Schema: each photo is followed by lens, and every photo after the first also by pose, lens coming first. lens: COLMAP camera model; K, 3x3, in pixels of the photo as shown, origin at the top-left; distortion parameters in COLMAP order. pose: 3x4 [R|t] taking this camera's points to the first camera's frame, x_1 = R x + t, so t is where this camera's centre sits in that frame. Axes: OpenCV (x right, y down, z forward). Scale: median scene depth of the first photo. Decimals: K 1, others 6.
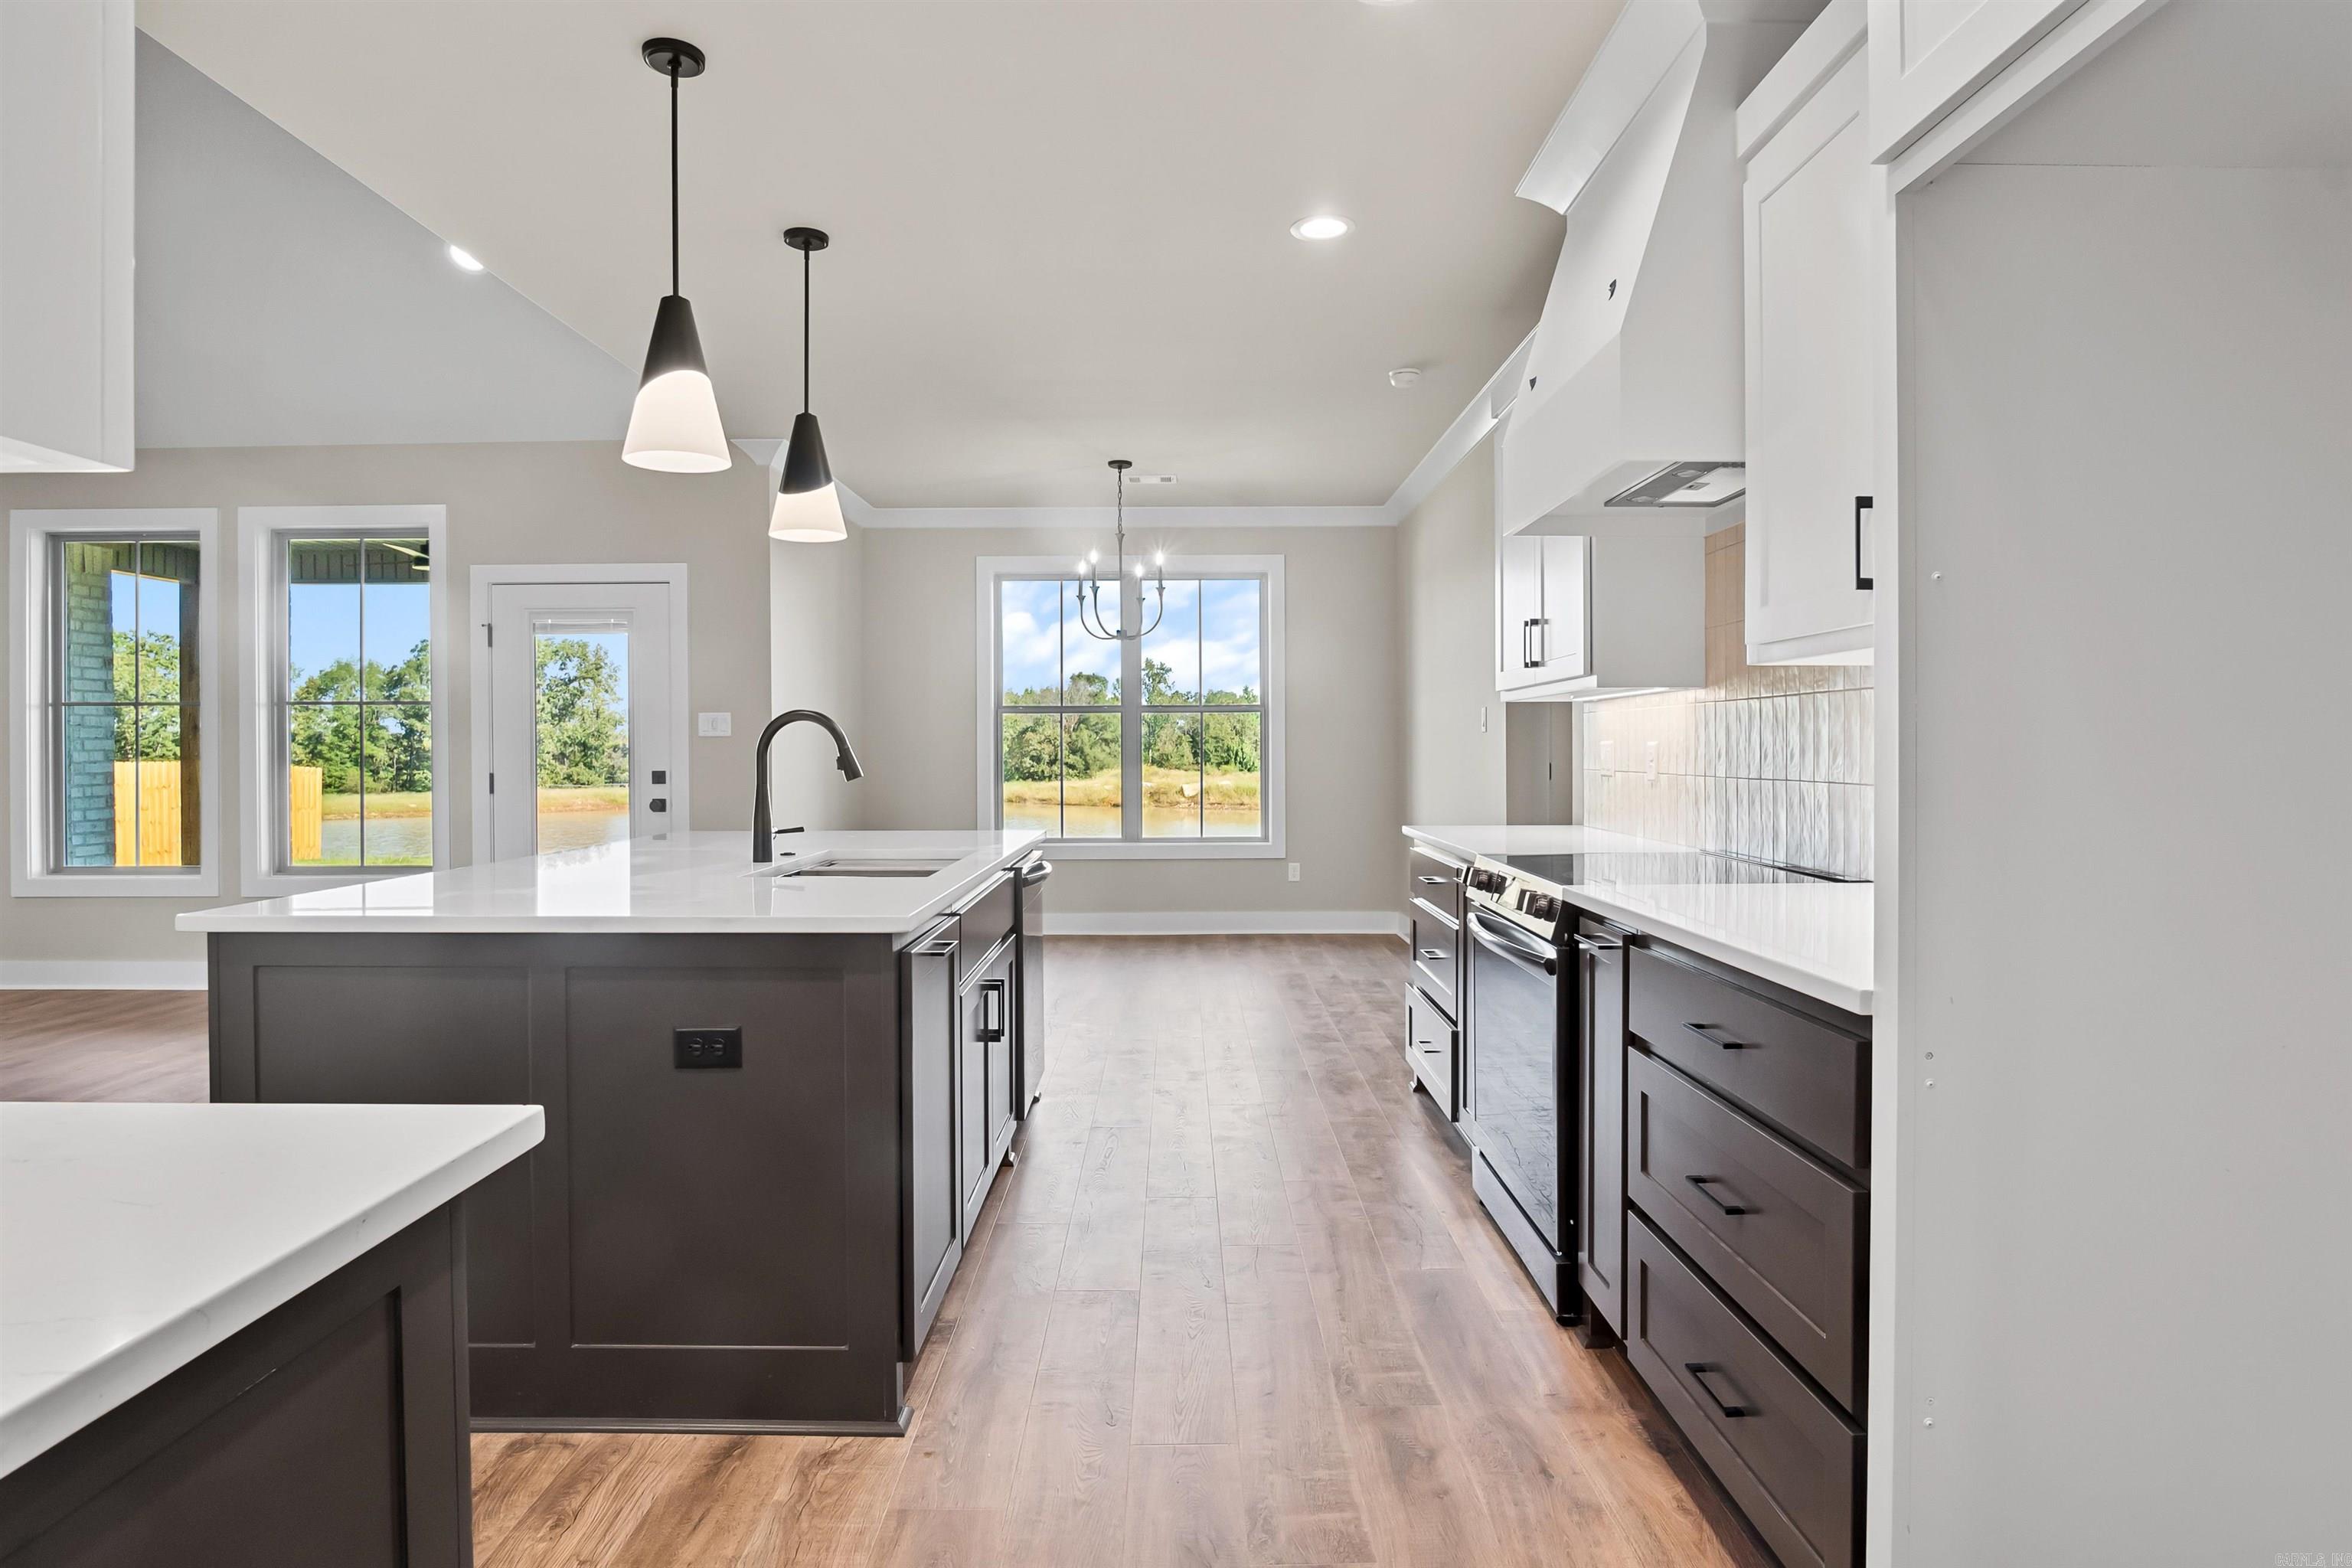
lens RADIAL K [[1264.3, 0, 1185.7], [0, 1264.3, 731.5], [0, 0, 1]] dist [-0.034974, 0.009777]
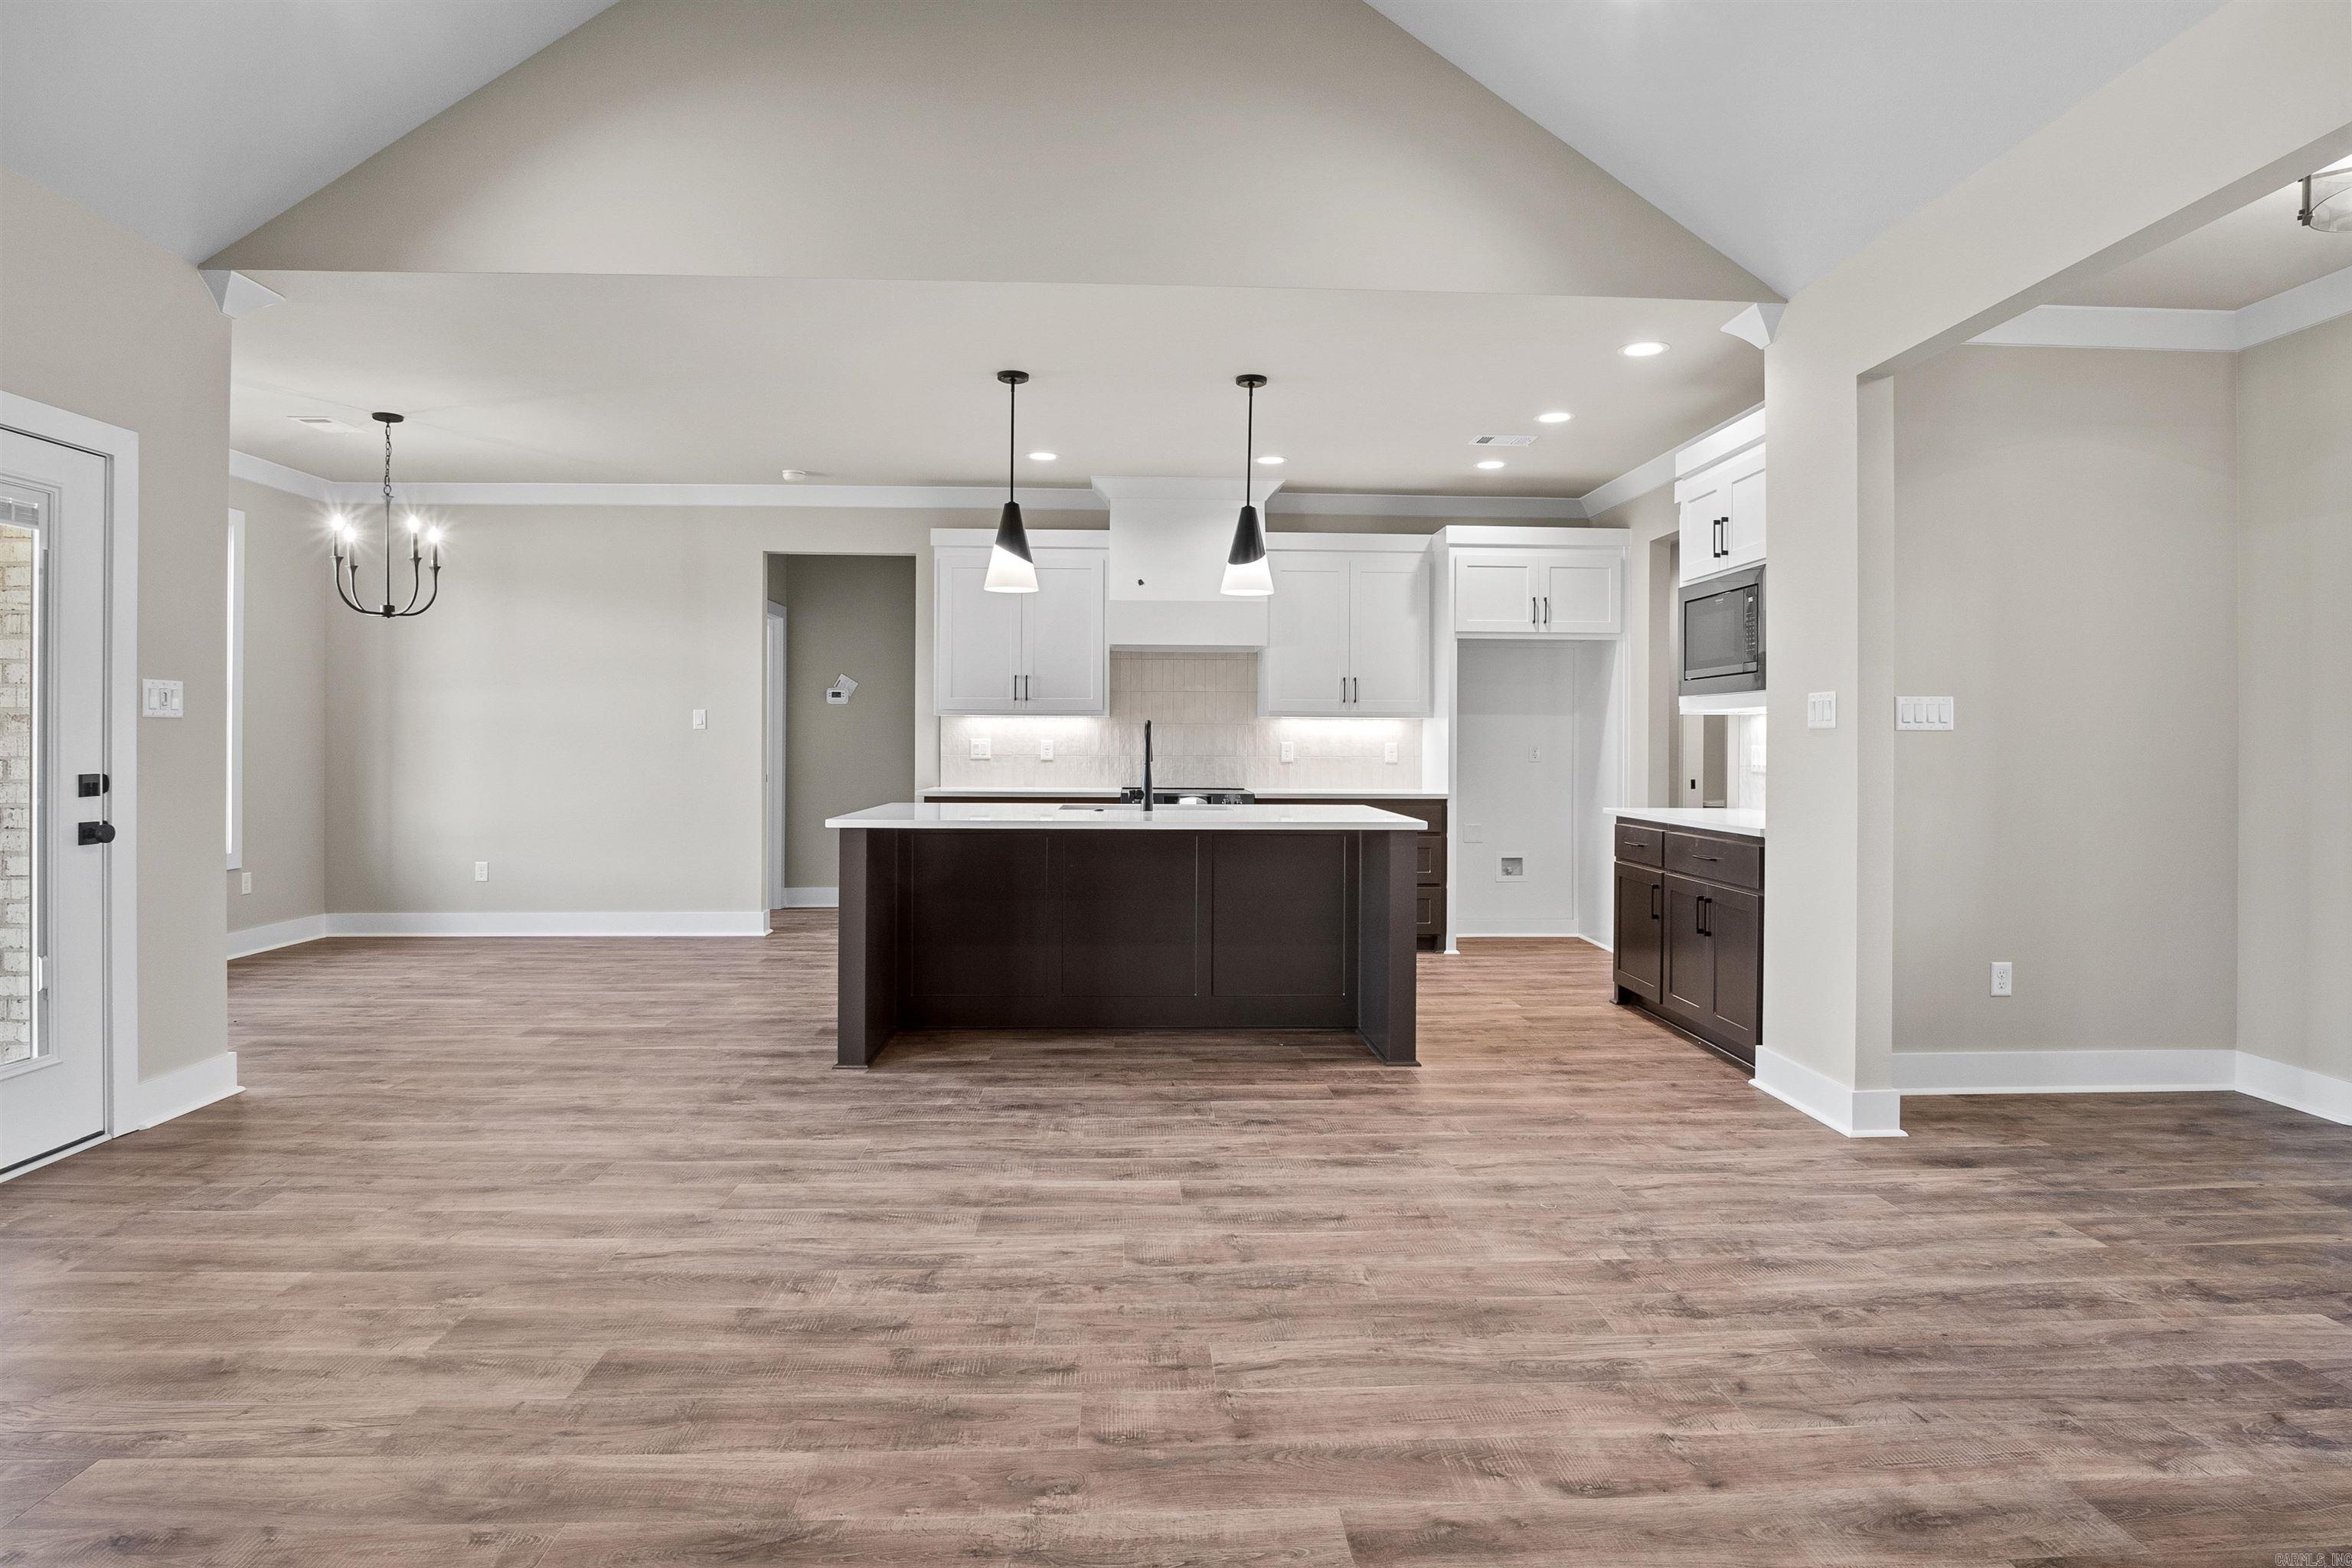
lens RADIAL K [[1264.3, 0, 1191.2], [0, 1264.3, 747.4], [0, 0, 1]] dist [-0.034974, 0.009777]
pose [[-0.044065, -0.001071, 0.999028, -0.790390], [-0.019067, 0.999818, 0.000231, 0.006663], [-0.998847, -0.019038, -0.044077, 0.398595]]
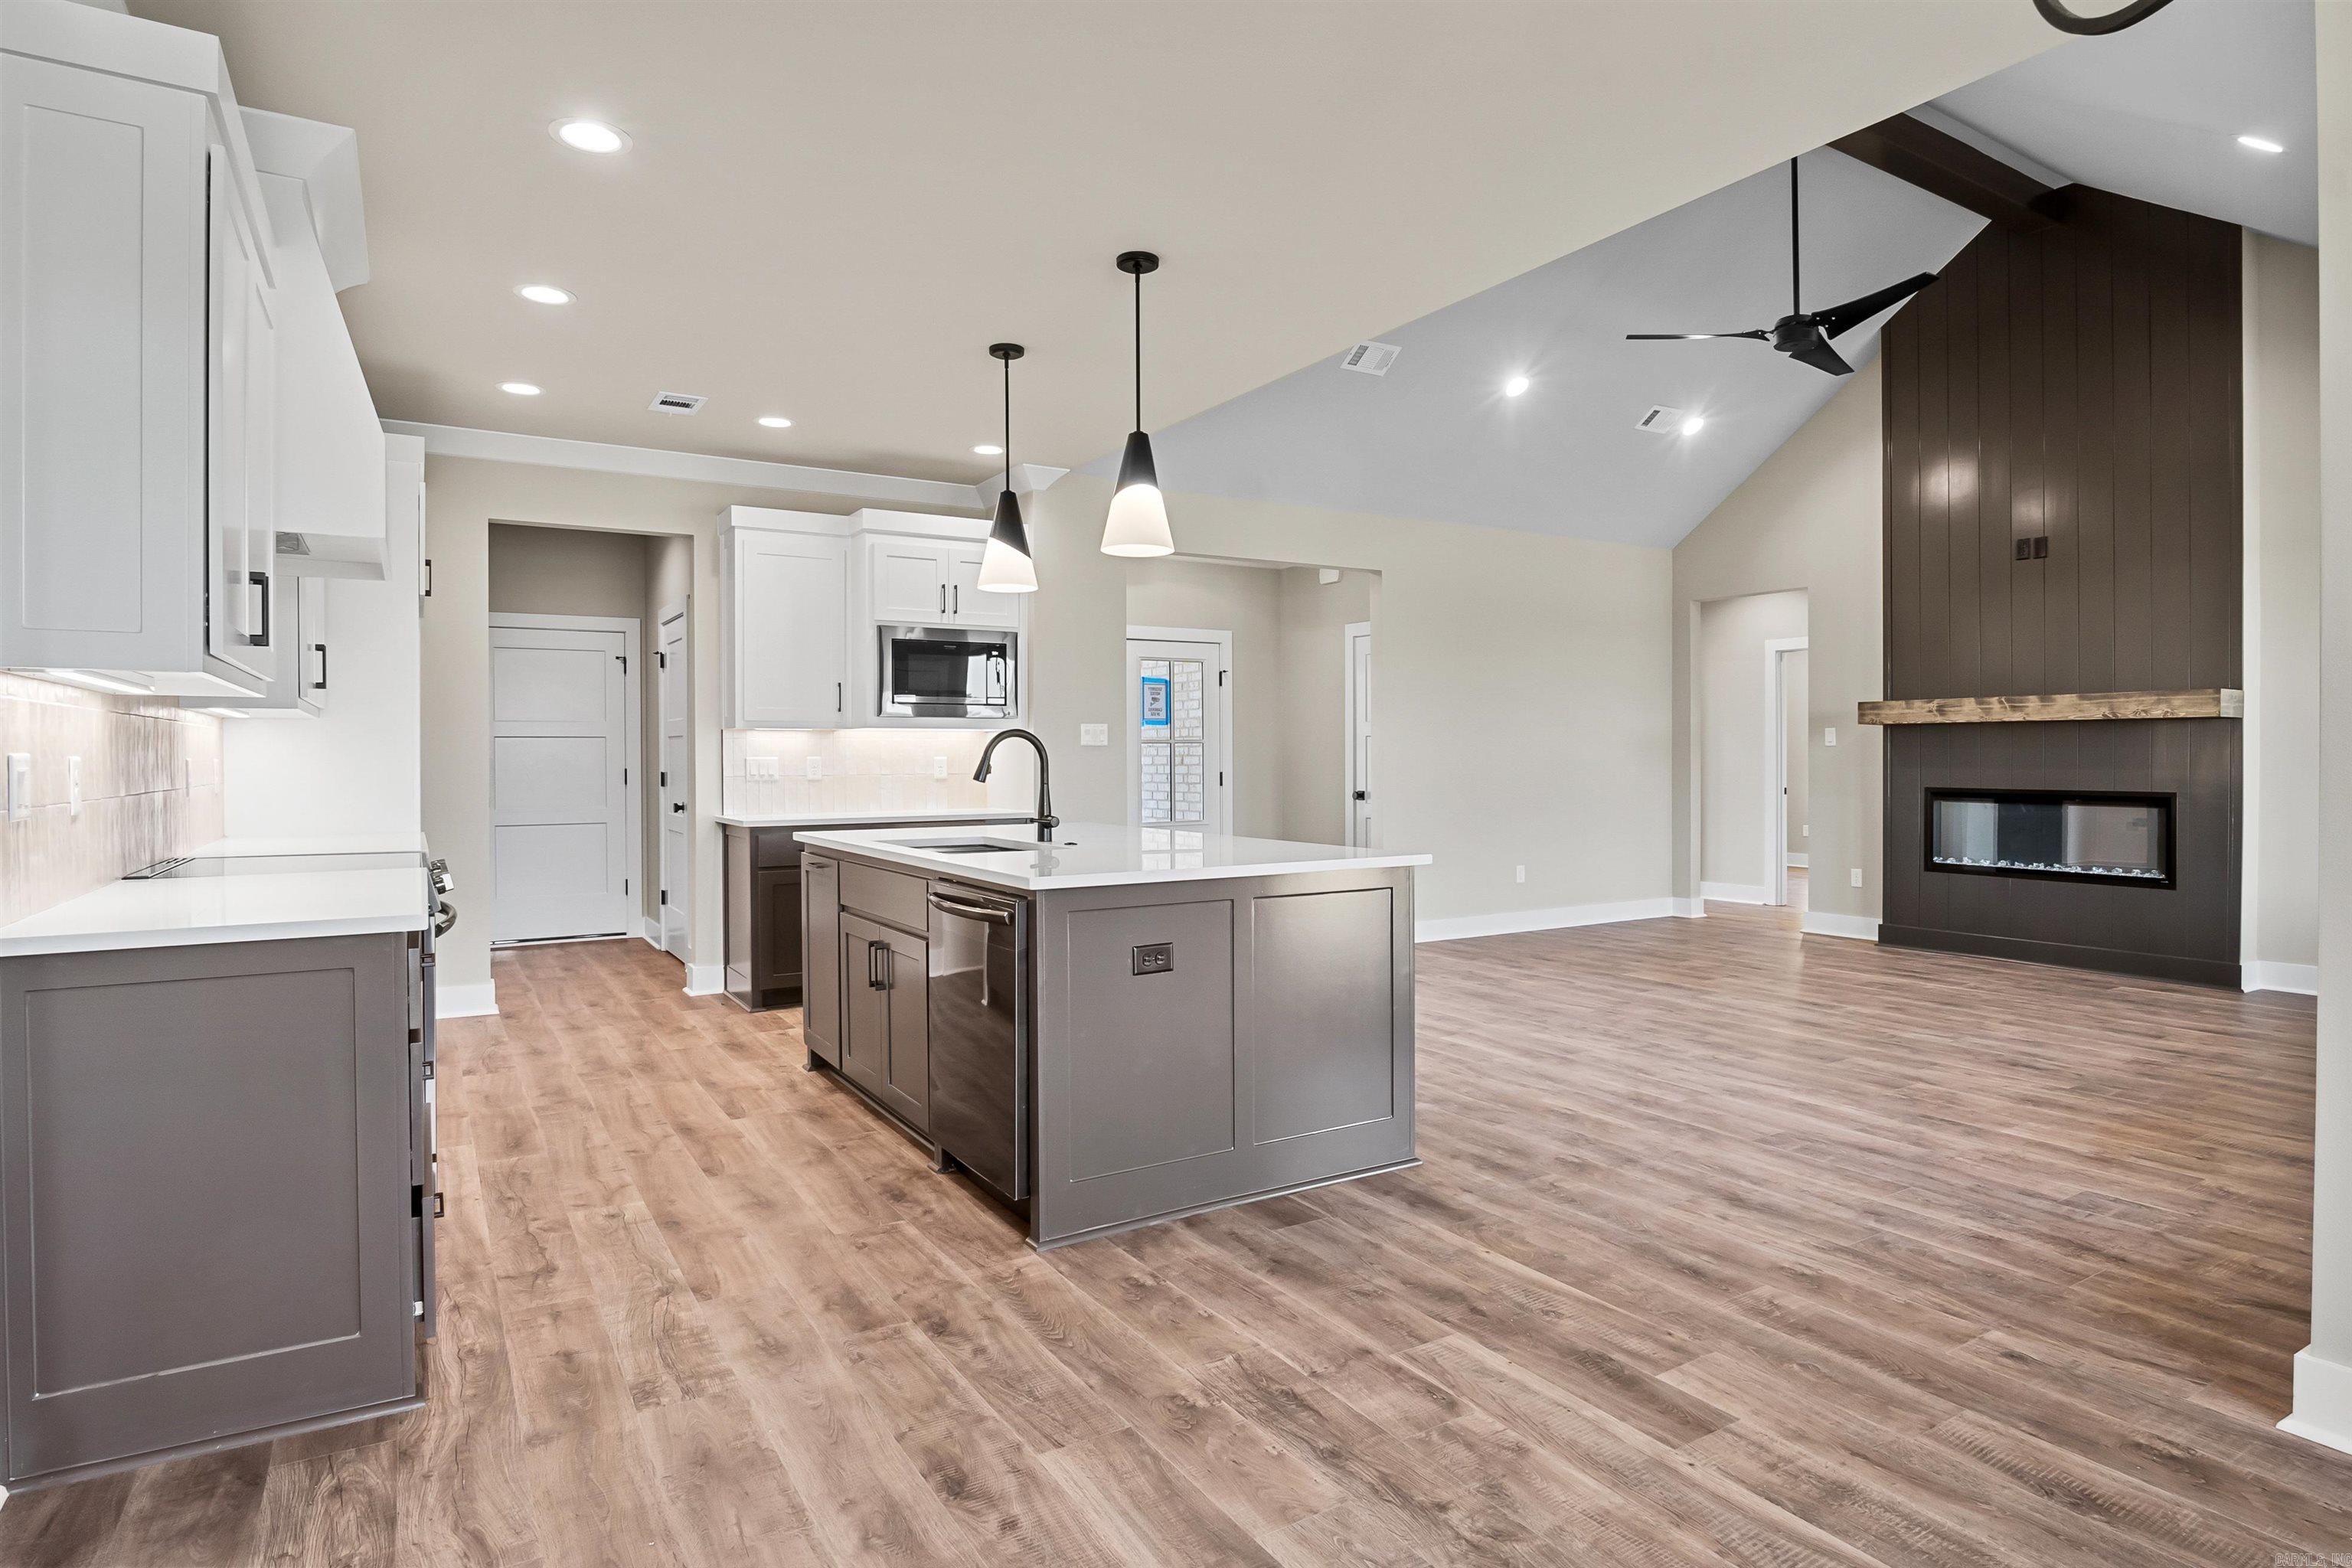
lens RADIAL K [[1264.3, 0, 1181.5], [0, 1264.3, 761.3], [0, 0, 1]] dist [-0.034974, 0.009777]
pose [[-0.855382, 0.008501, -0.517928, 0.095140], [0.013502, 0.999892, -0.005888, 0.010727], [0.517822, -0.012029, -0.855404, 0.880054]]
